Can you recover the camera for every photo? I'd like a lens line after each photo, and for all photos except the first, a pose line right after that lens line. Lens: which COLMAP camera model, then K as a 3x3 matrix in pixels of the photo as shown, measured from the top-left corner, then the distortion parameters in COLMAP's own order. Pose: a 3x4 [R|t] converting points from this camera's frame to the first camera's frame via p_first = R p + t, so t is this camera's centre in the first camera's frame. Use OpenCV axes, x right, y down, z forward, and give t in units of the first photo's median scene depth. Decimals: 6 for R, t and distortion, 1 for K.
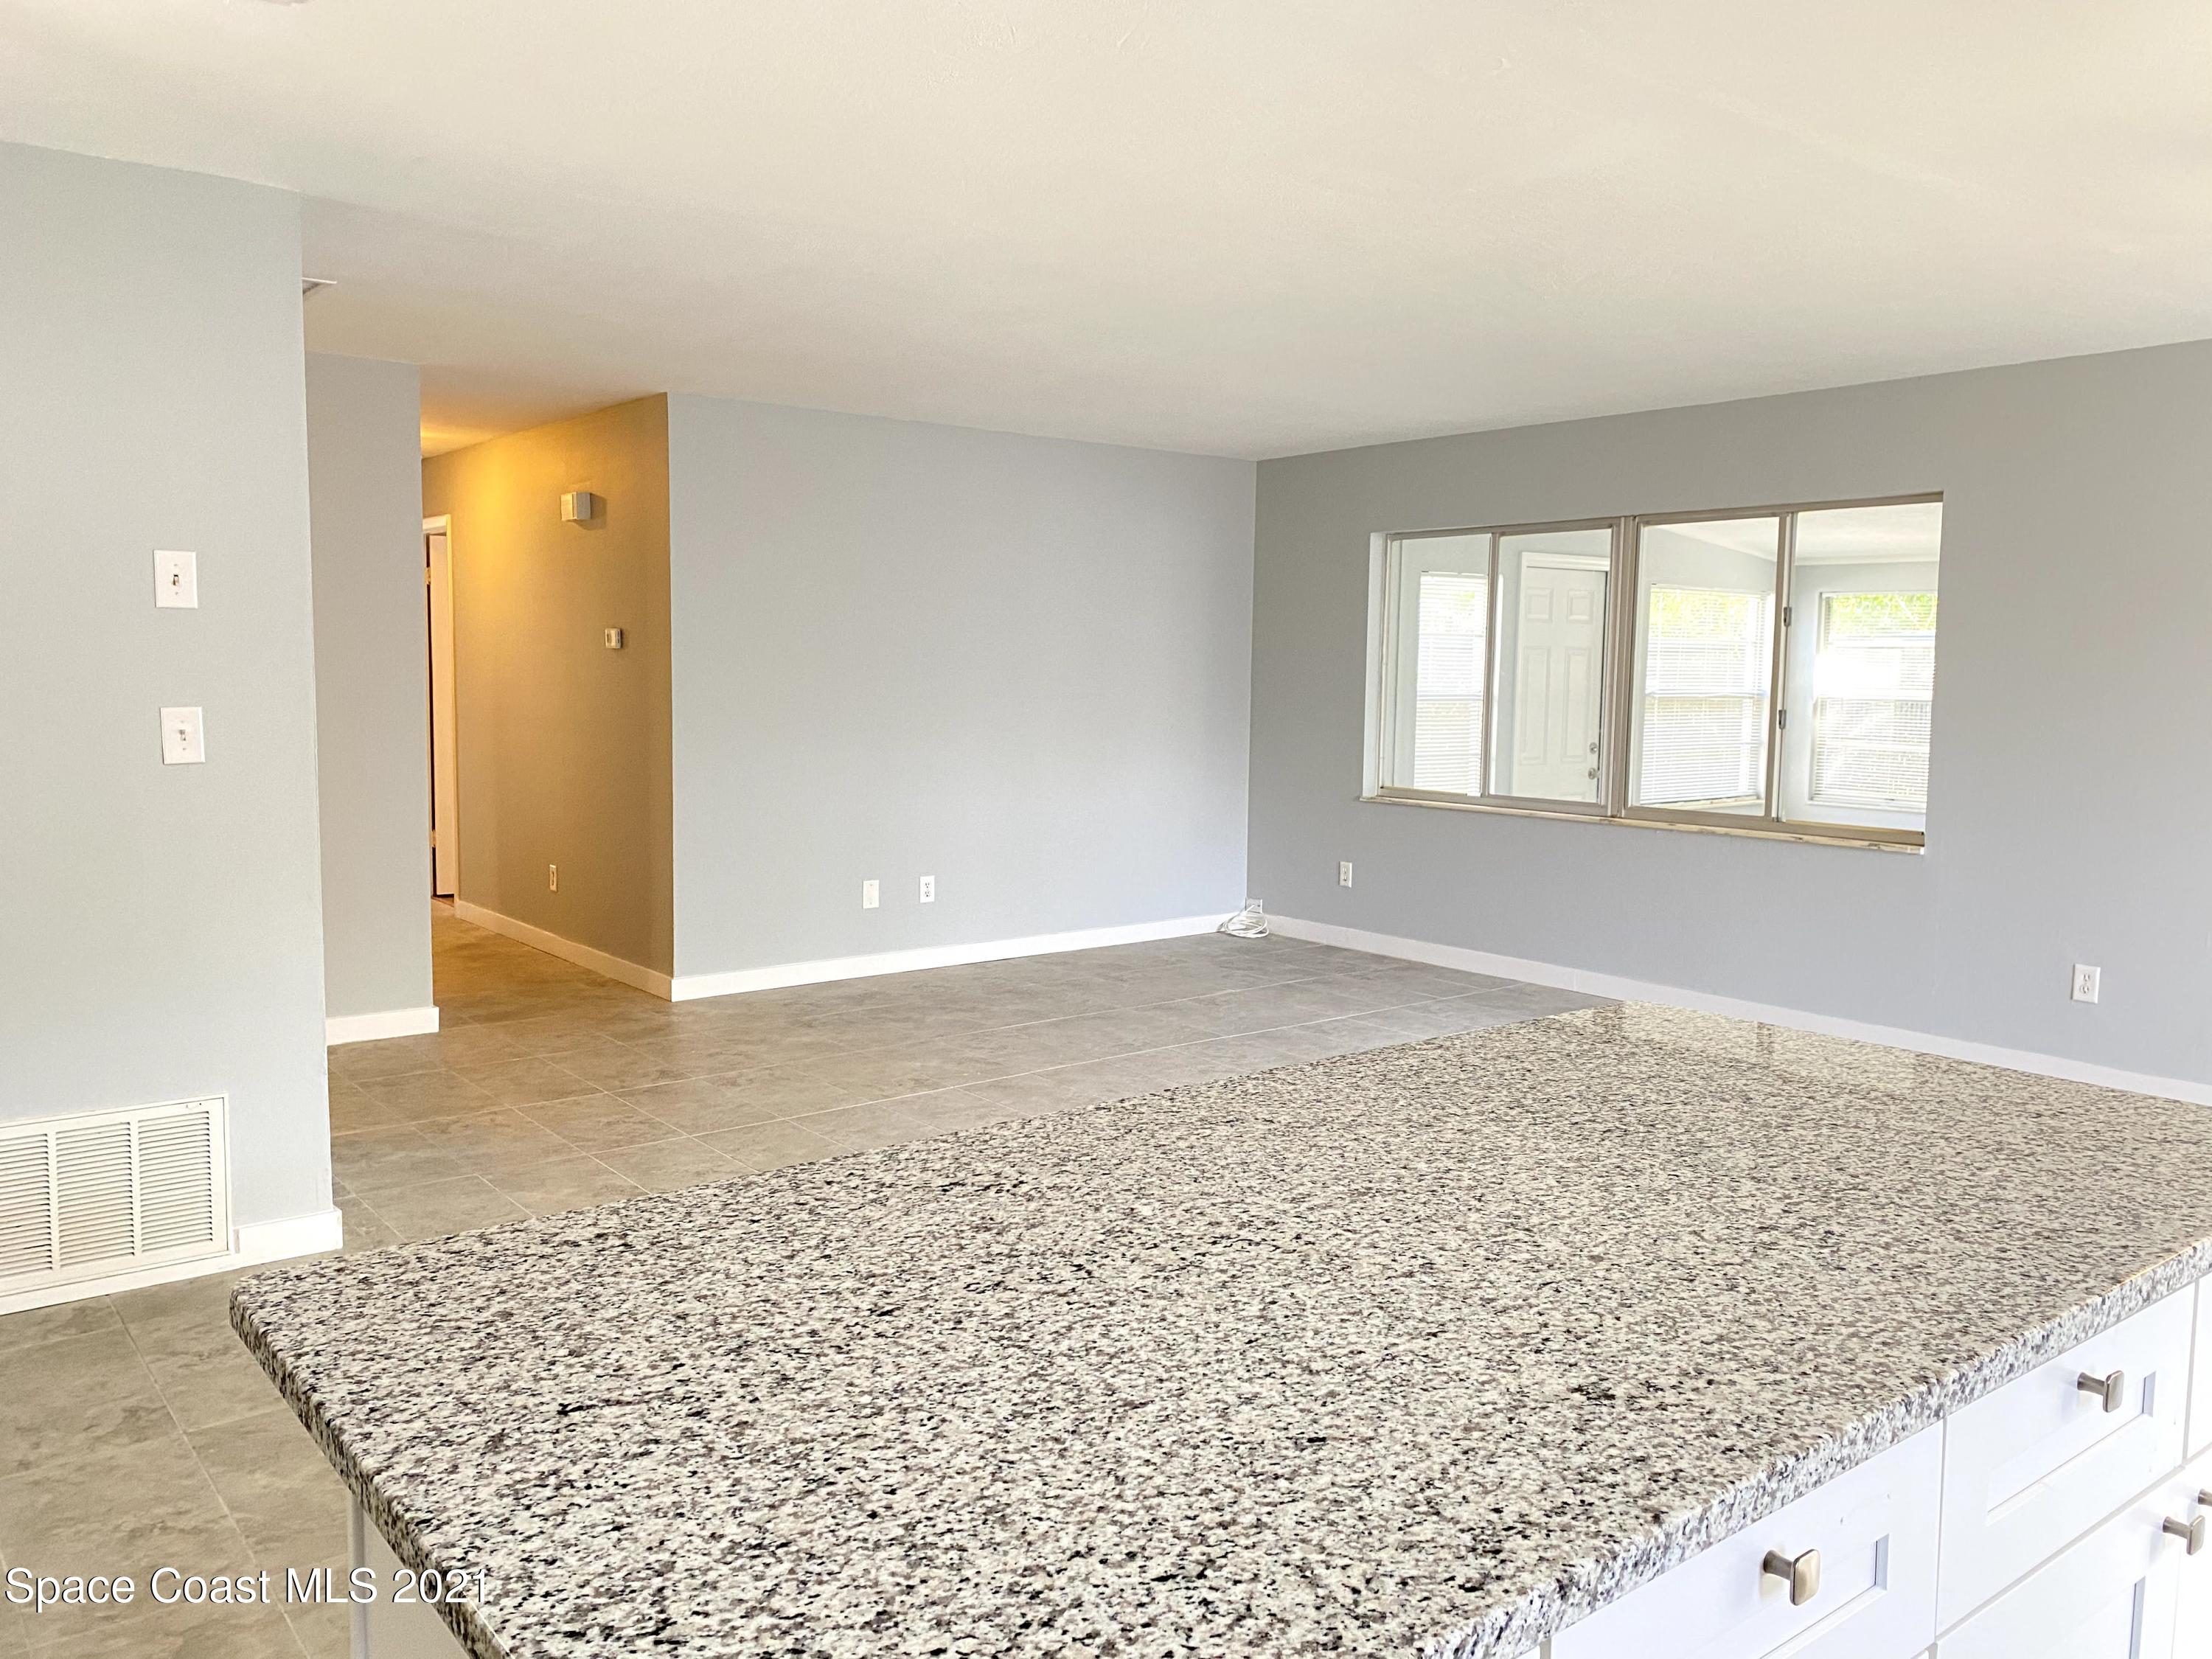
lens RADIAL K [[1678.1, 0, 1095.7], [0, 1678.1, 808.5], [0, 0, 1]] dist [0.062757, -0.077840]
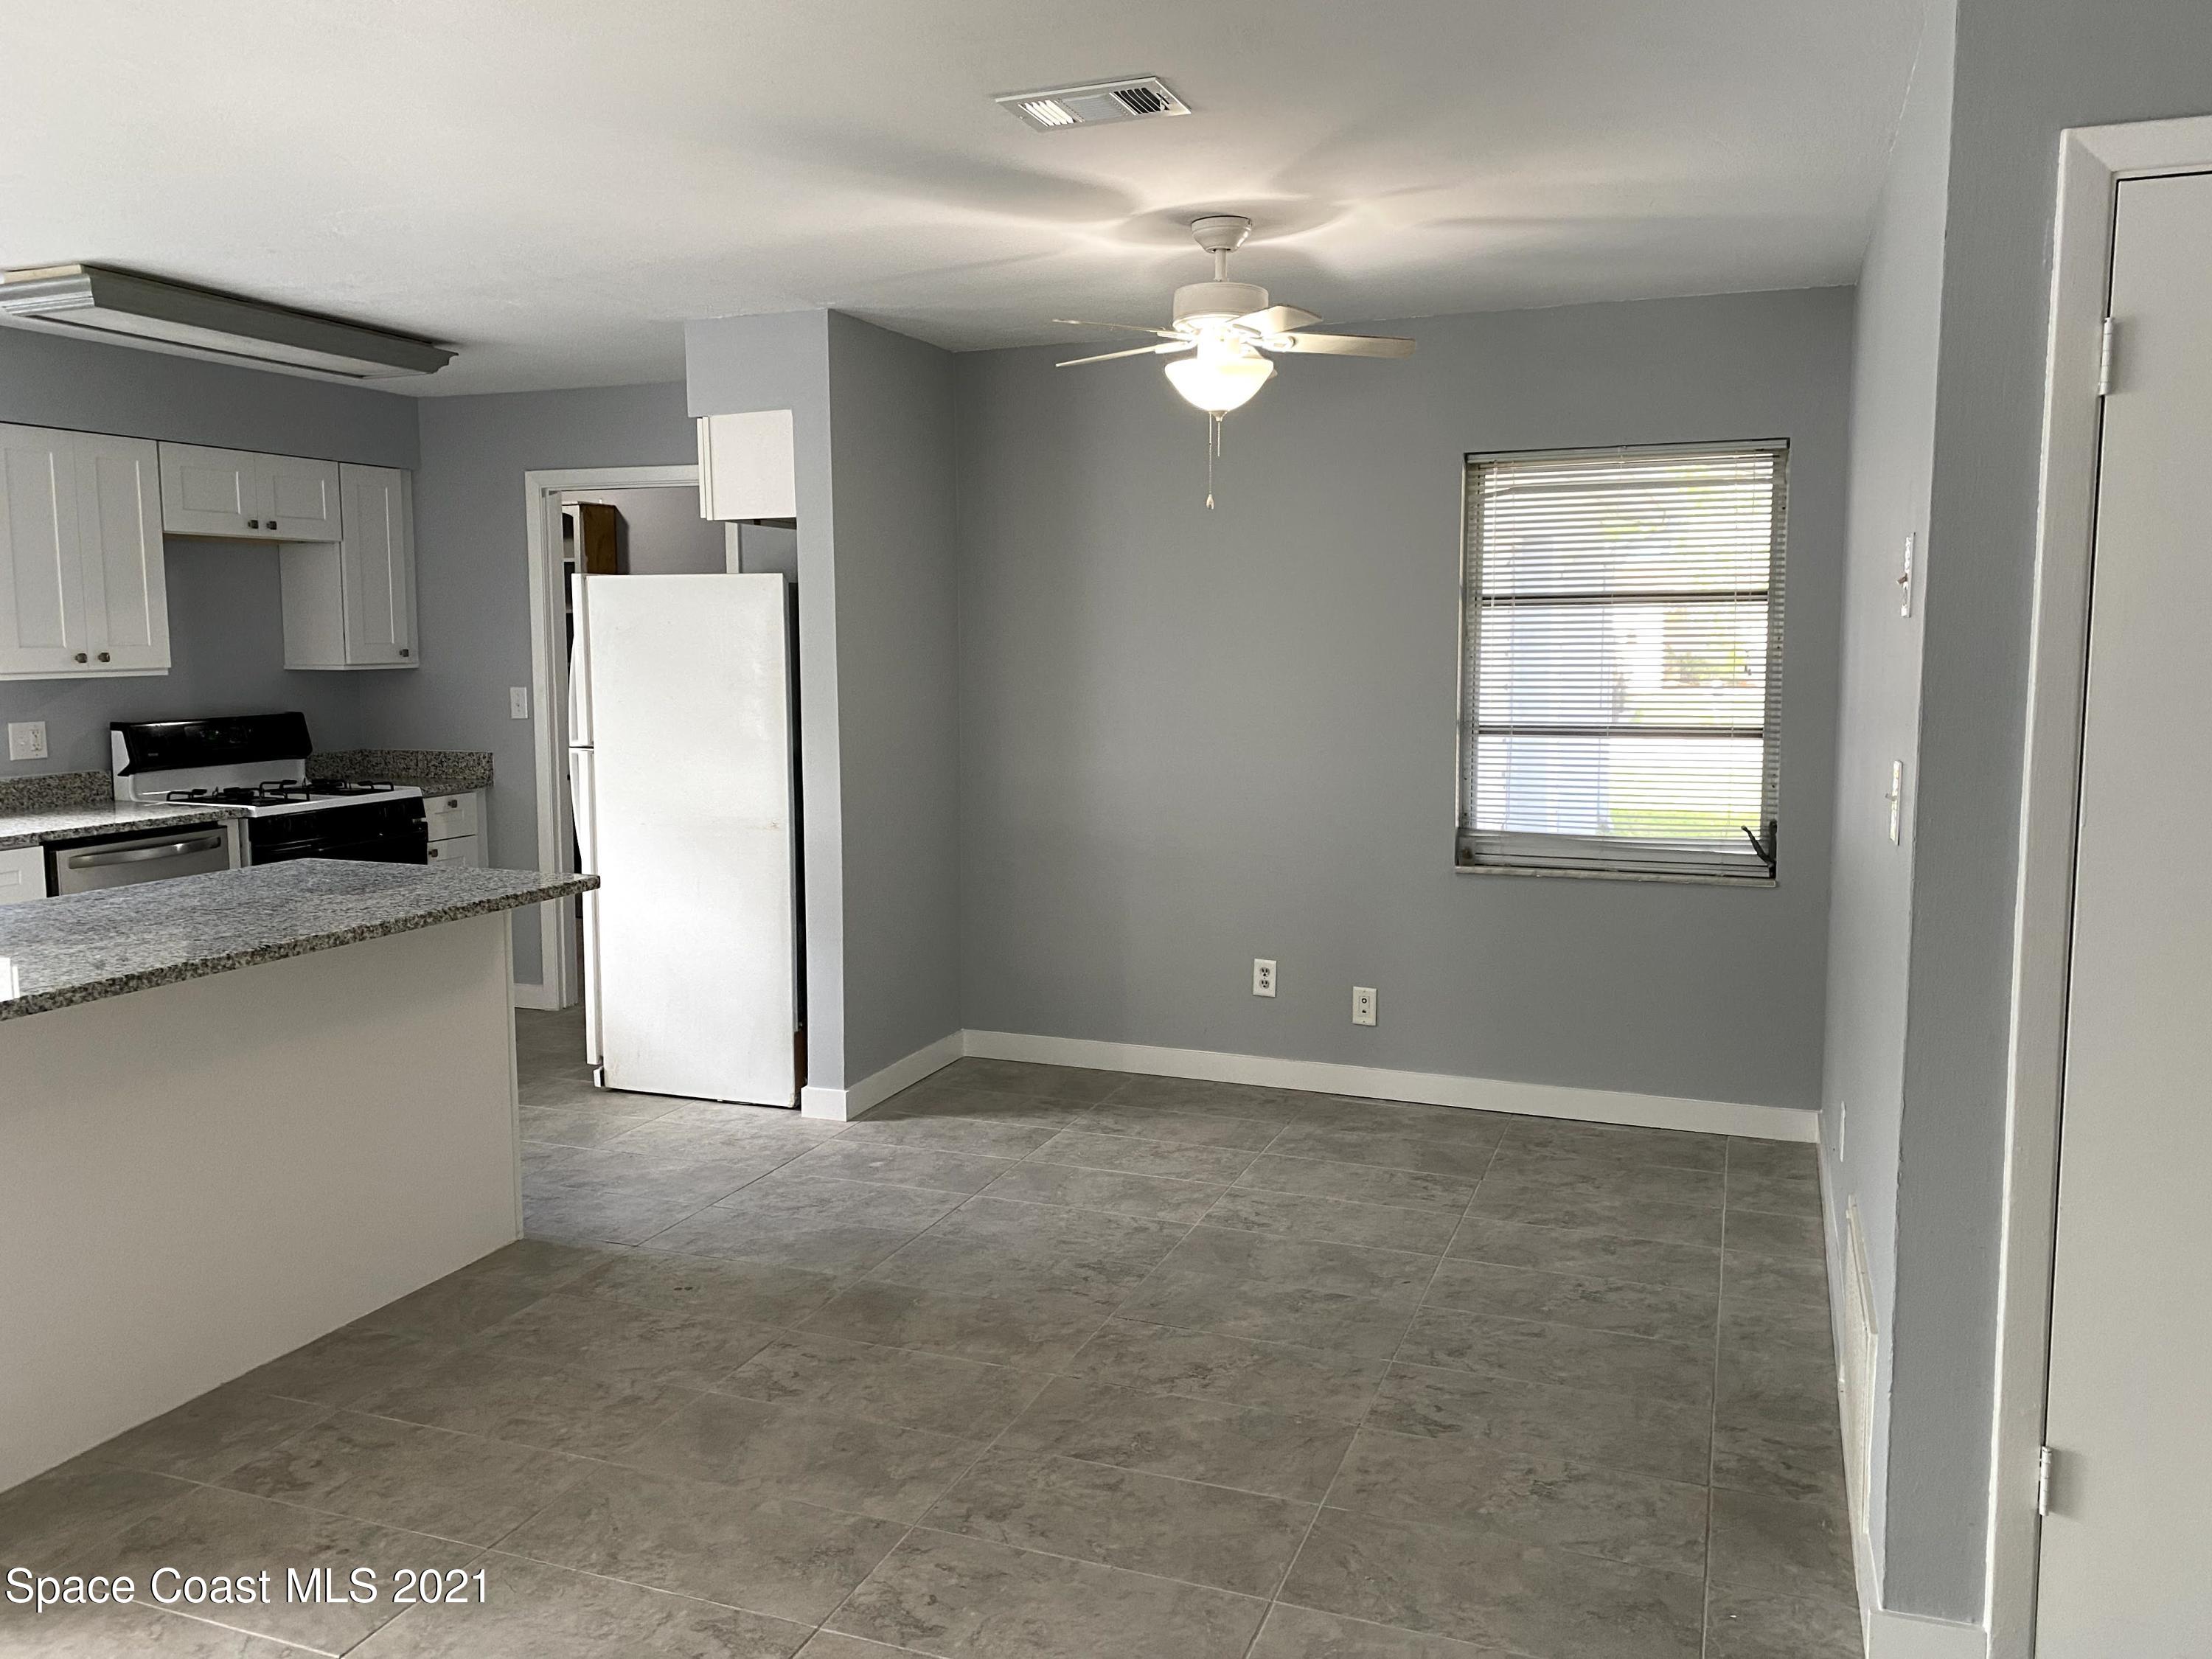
lens RADIAL K [[1679.4, 0, 1102.5], [0, 1679.4, 799.9], [0, 0, 1]] dist [0.050347, -0.051841]
pose [[-0.858991, 0.047057, -0.509823, 0.066674], [-0.046069, 0.984624, 0.168502, -0.109342], [0.509913, 0.168229, -0.843616, 1.059316]]
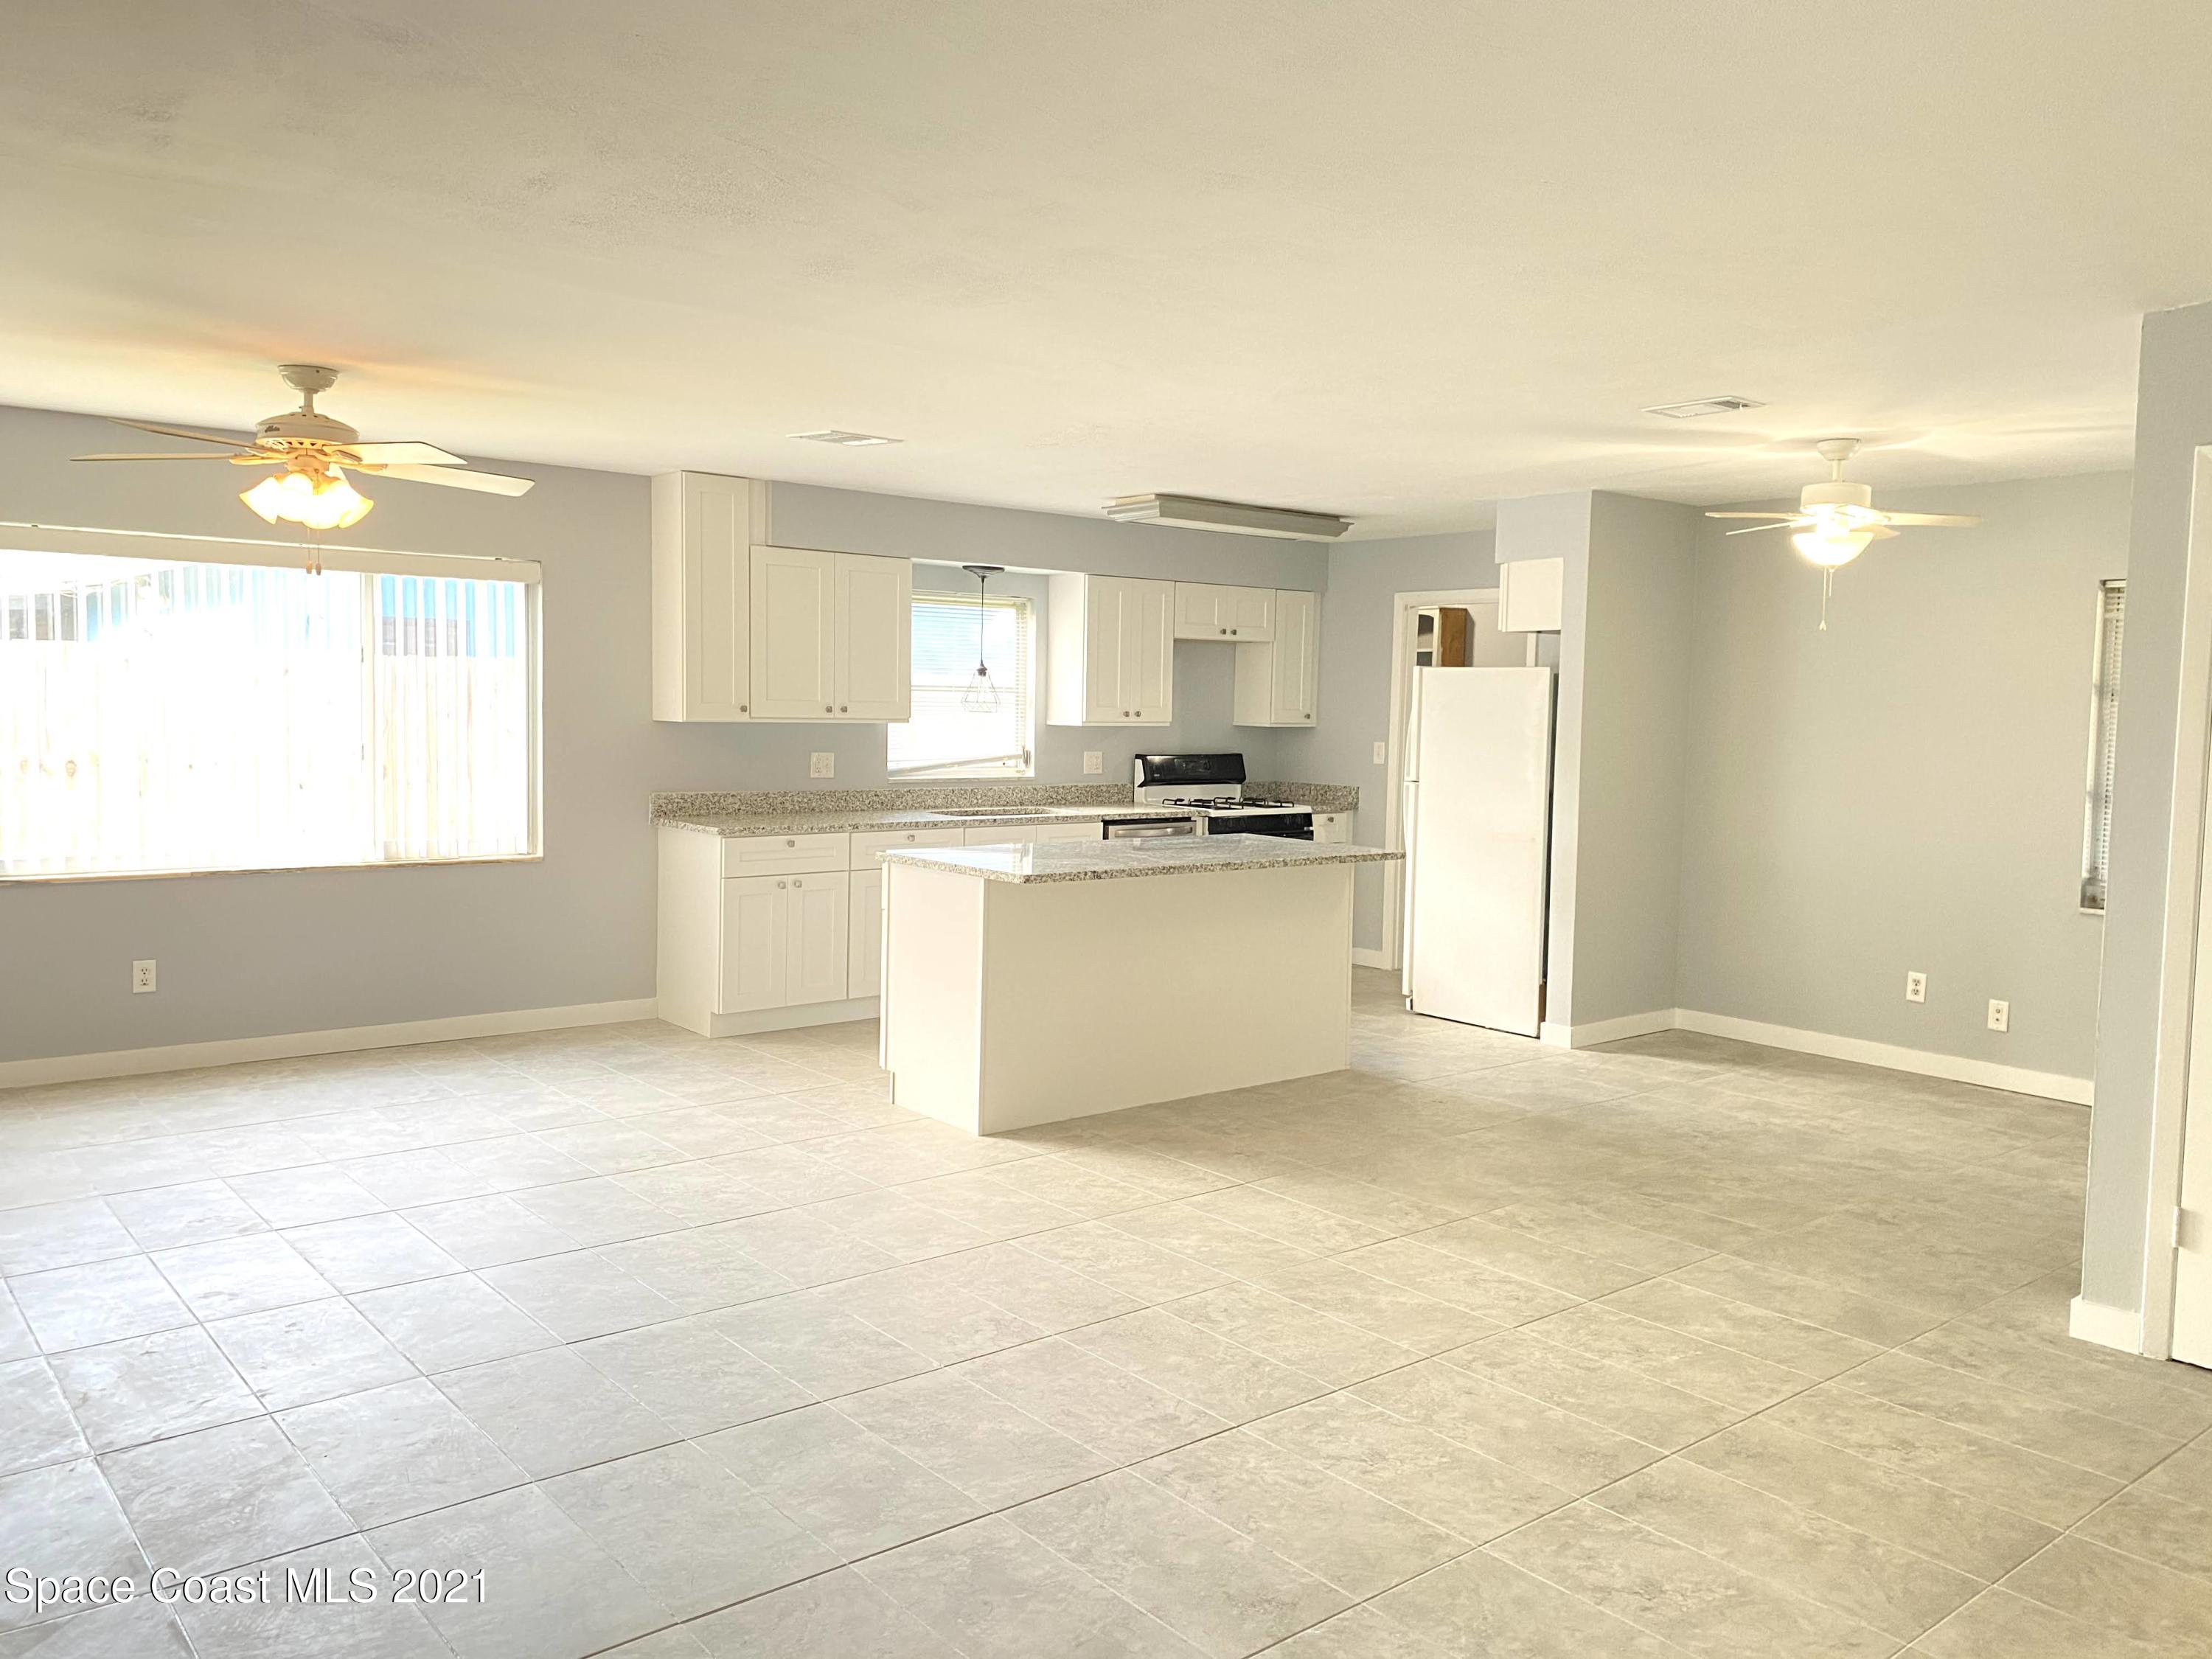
lens RADIAL K [[1686.0, 0, 1102.4], [0, 1686.0, 793.0], [0, 0, 1]] dist [0.099726, -0.201272]
pose [[-0.999266, -0.027785, -0.026380, 0.140211], [-0.031246, 0.989456, 0.141423, -0.154352], [0.022172, 0.142143, -0.989598, 1.574106]]
